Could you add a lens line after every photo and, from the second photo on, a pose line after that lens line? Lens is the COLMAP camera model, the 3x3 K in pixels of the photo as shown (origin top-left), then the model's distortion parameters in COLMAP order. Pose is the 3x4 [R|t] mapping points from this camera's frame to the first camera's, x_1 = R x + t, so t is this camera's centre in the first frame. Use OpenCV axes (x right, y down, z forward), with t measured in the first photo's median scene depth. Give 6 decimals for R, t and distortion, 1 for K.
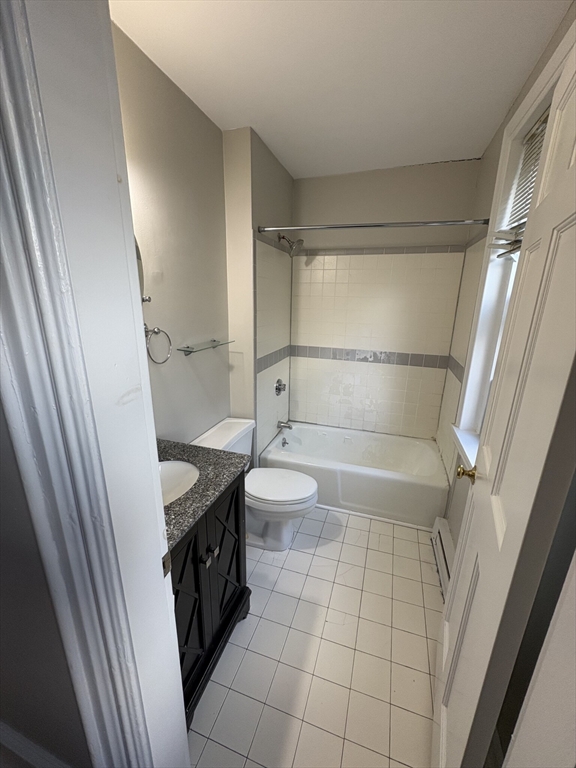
lens RADIAL K [[307.3, 0, 288.2], [0, 307.3, 386.8], [0, 0, 1]] dist [0.001891, -0.000051]
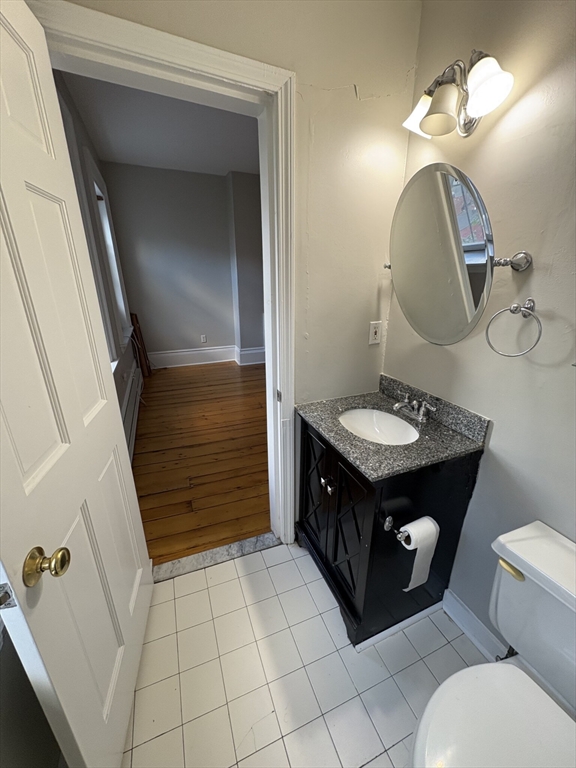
lens RADIAL K [[307.3, 0, 285.8], [0, 307.3, 383.7], [0, 0, 1]] dist [0.001891, -0.000051]
pose [[-0.759991, 0.199916, -0.618424, 0.498754], [-0.188837, 0.842549, 0.504432, -0.329050], [0.621896, 0.500145, -0.602578, 1.351459]]
